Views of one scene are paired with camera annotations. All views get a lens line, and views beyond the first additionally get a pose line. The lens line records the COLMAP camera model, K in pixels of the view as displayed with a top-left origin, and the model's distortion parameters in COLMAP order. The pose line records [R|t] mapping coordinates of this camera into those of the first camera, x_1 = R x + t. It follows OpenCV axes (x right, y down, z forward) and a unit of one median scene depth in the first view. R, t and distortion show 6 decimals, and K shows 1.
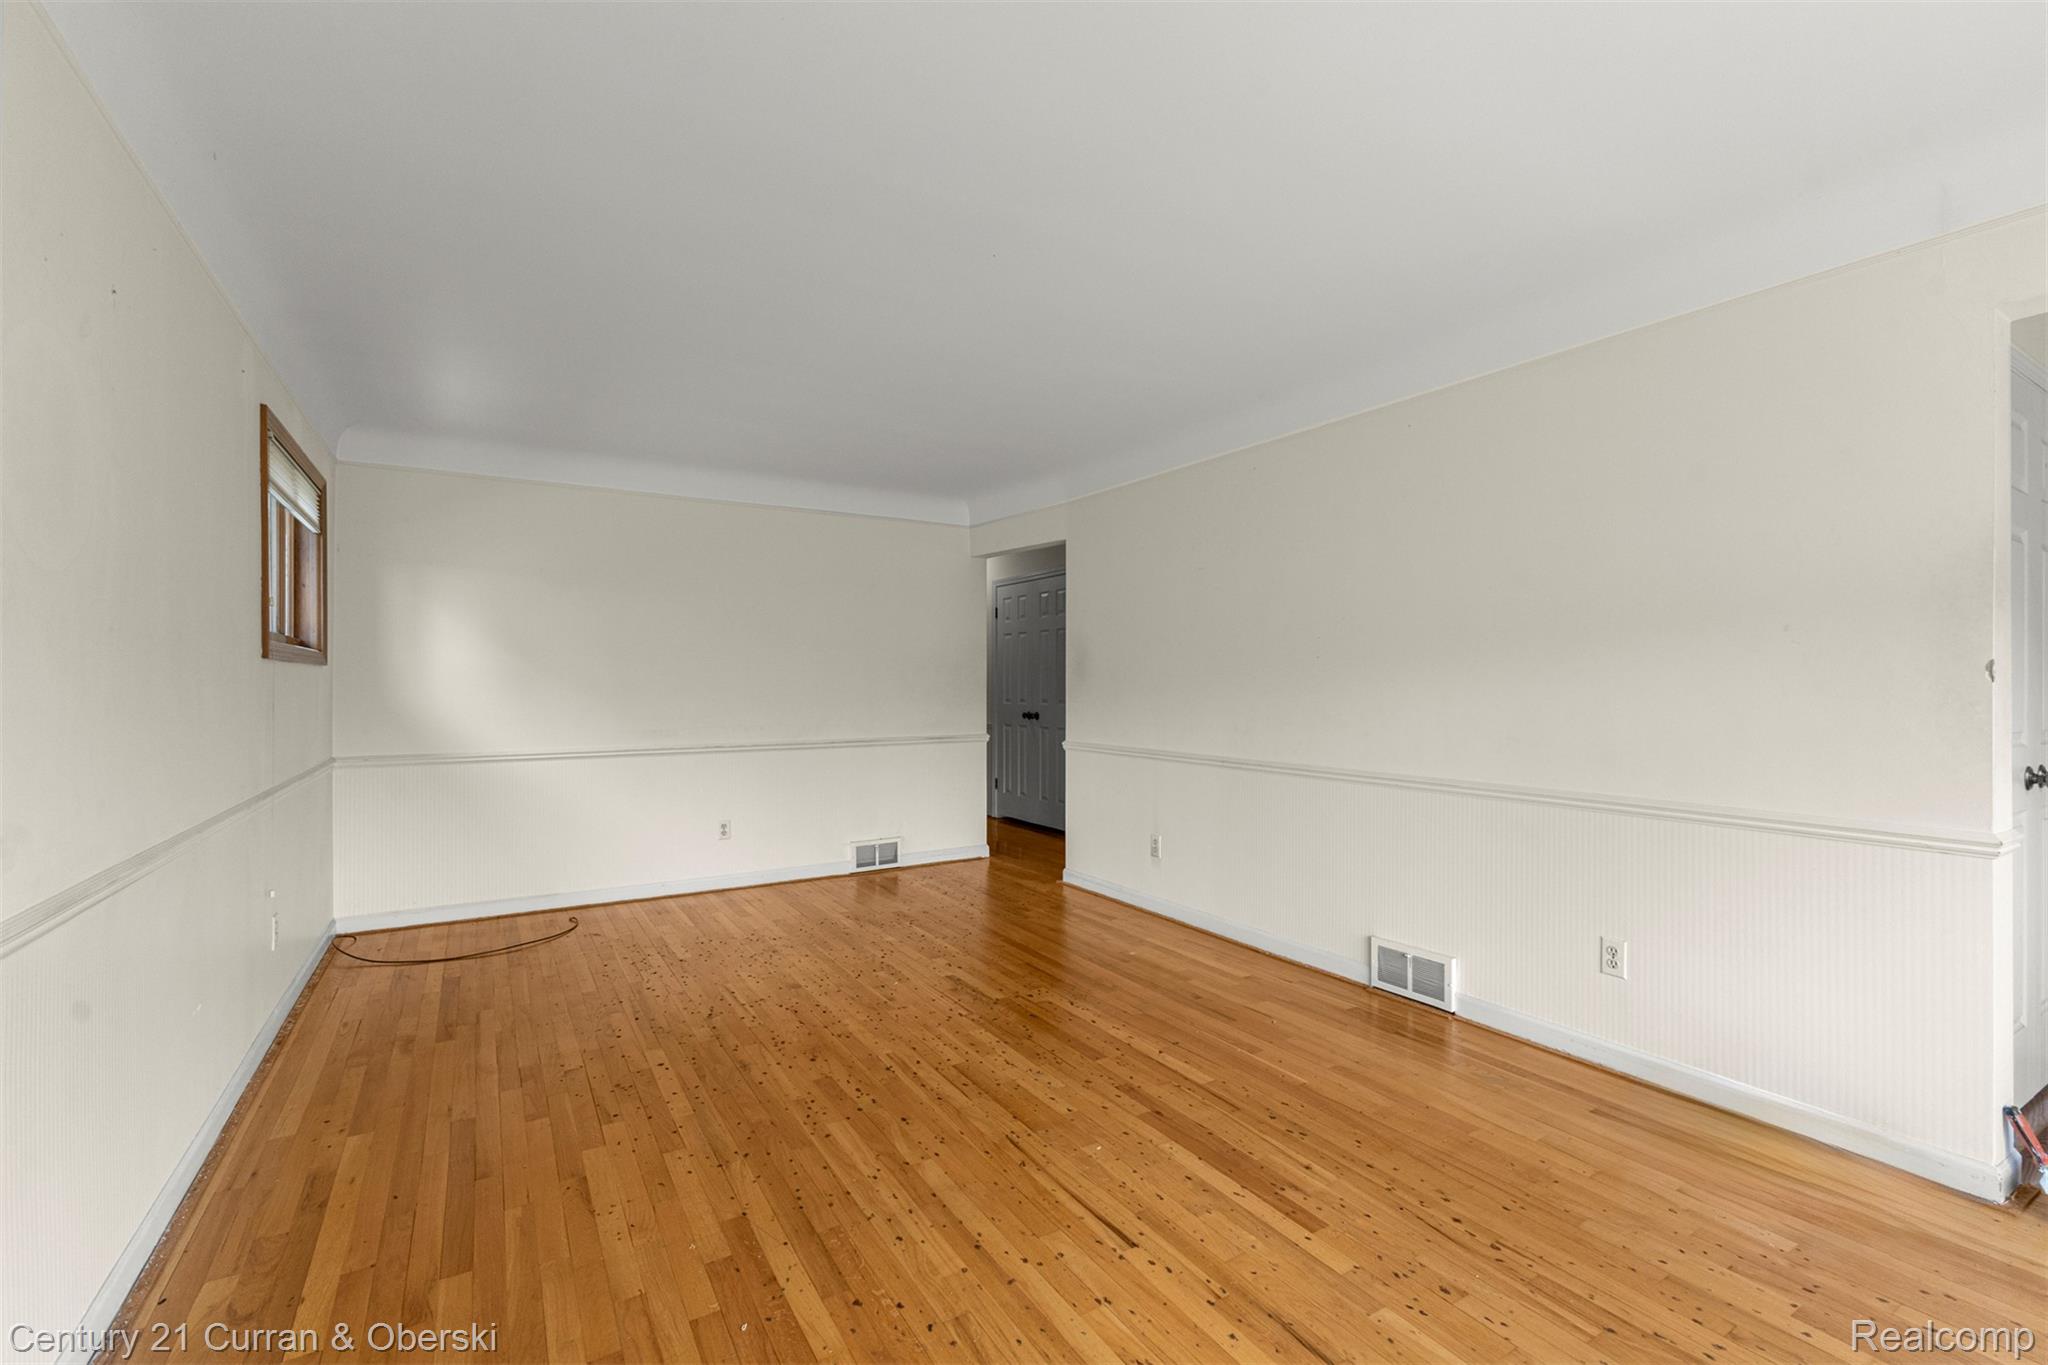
lens RADIAL K [[888.4, 0, 1034.1], [0, 888.4, 691.4], [0, 0, 1]] dist [0.009681, -0.001150]
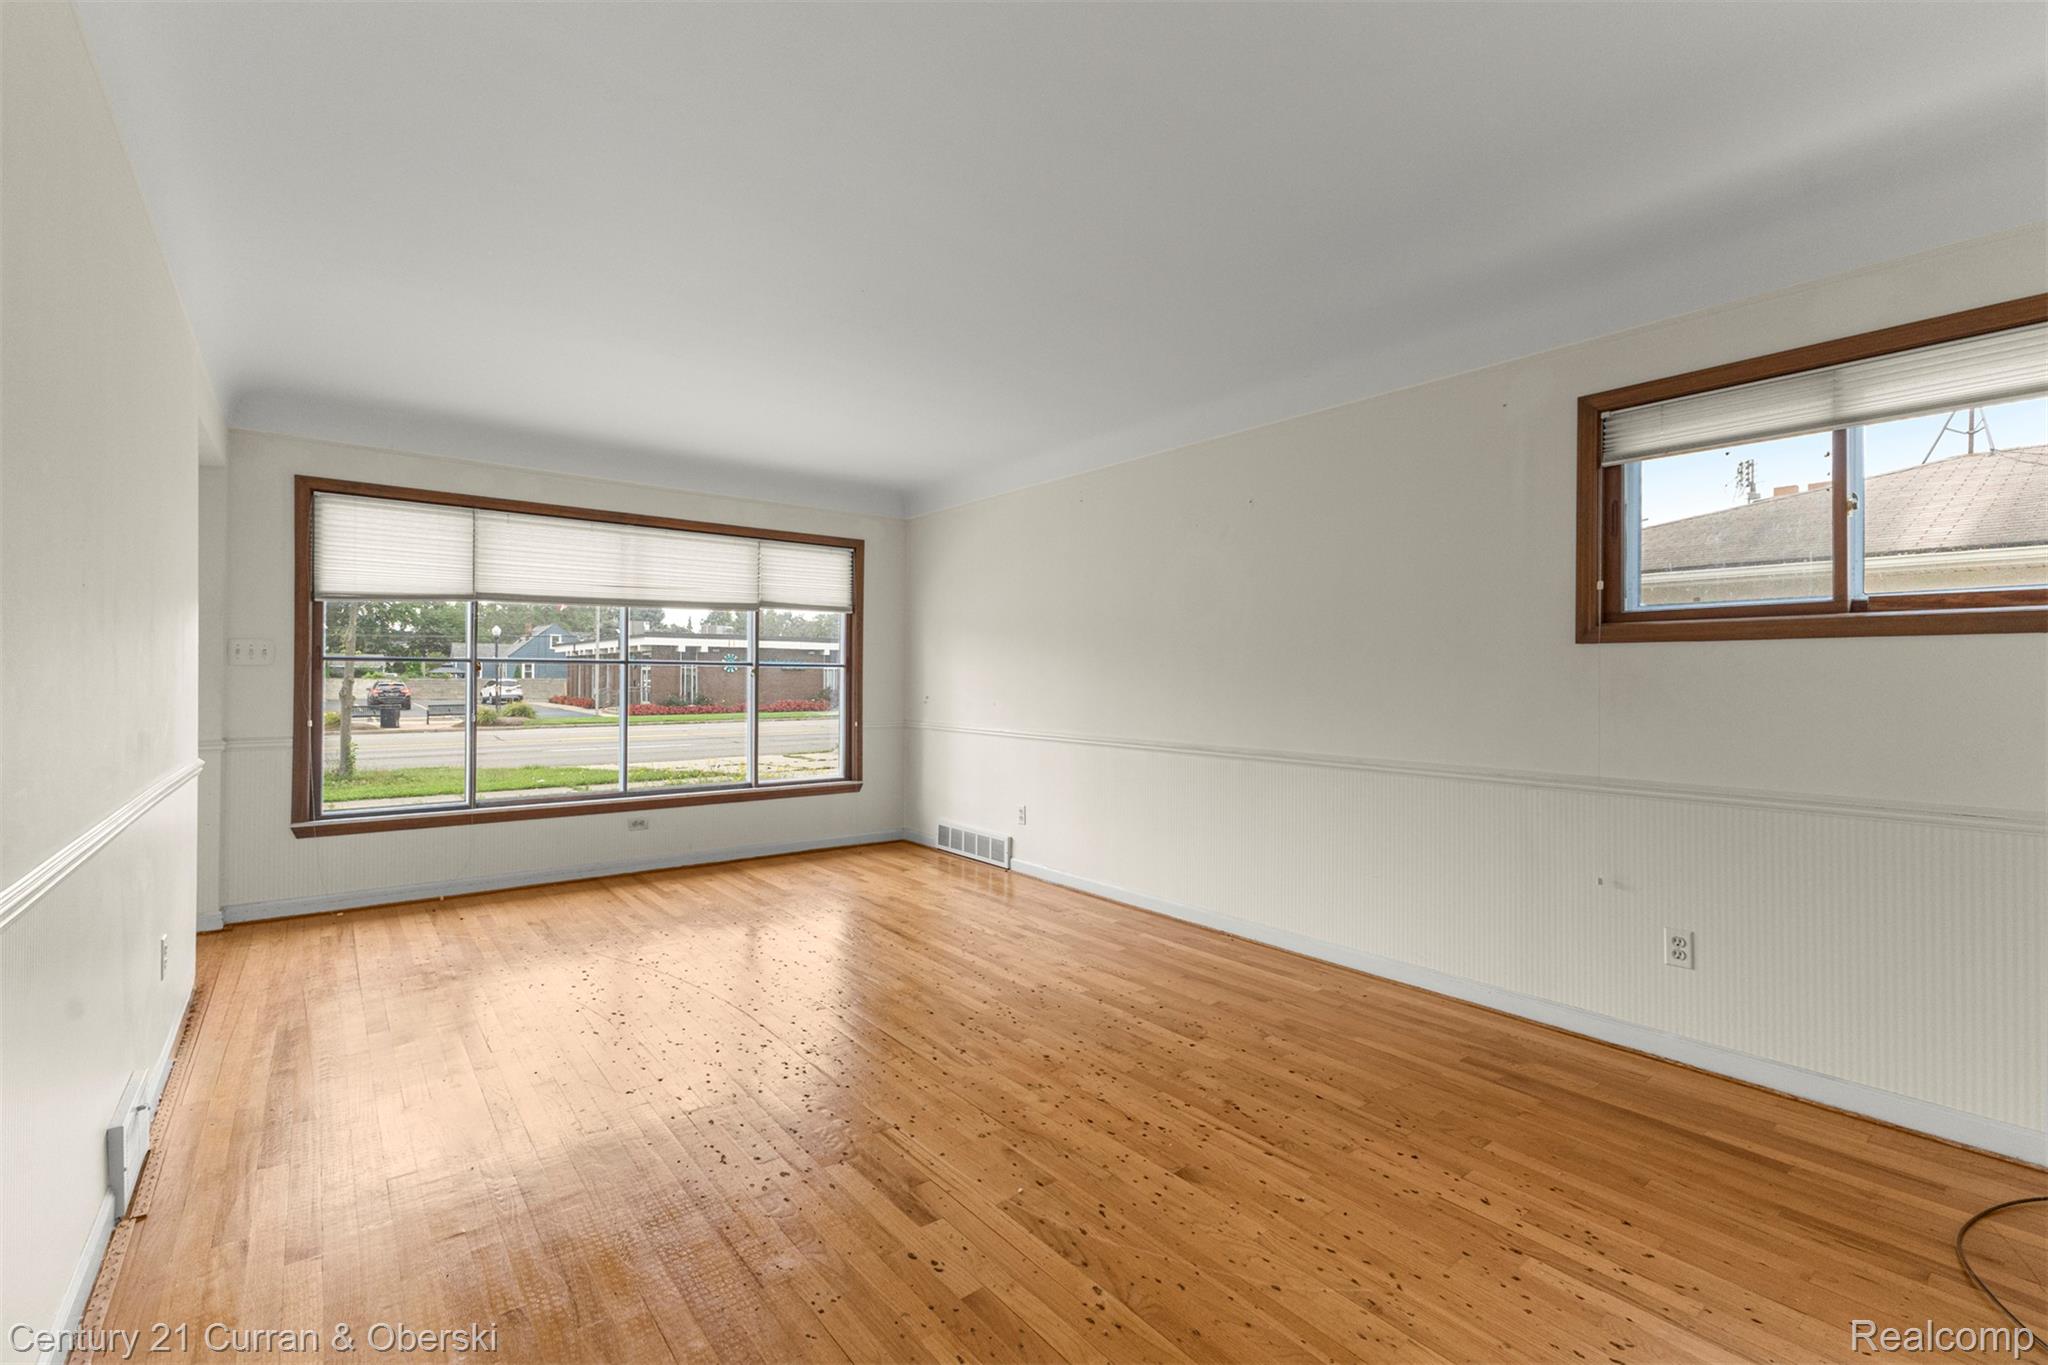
lens RADIAL K [[888.4, 0, 1034.1], [0, 888.4, 691.4], [0, 0, 1]] dist [0.009681, -0.001150]
pose [[-0.993084, -0.005063, -0.117294, -0.111412], [-0.007326, 0.999795, 0.018871, 0.002260], [0.117174, 0.019600, -0.992918, 1.795028]]
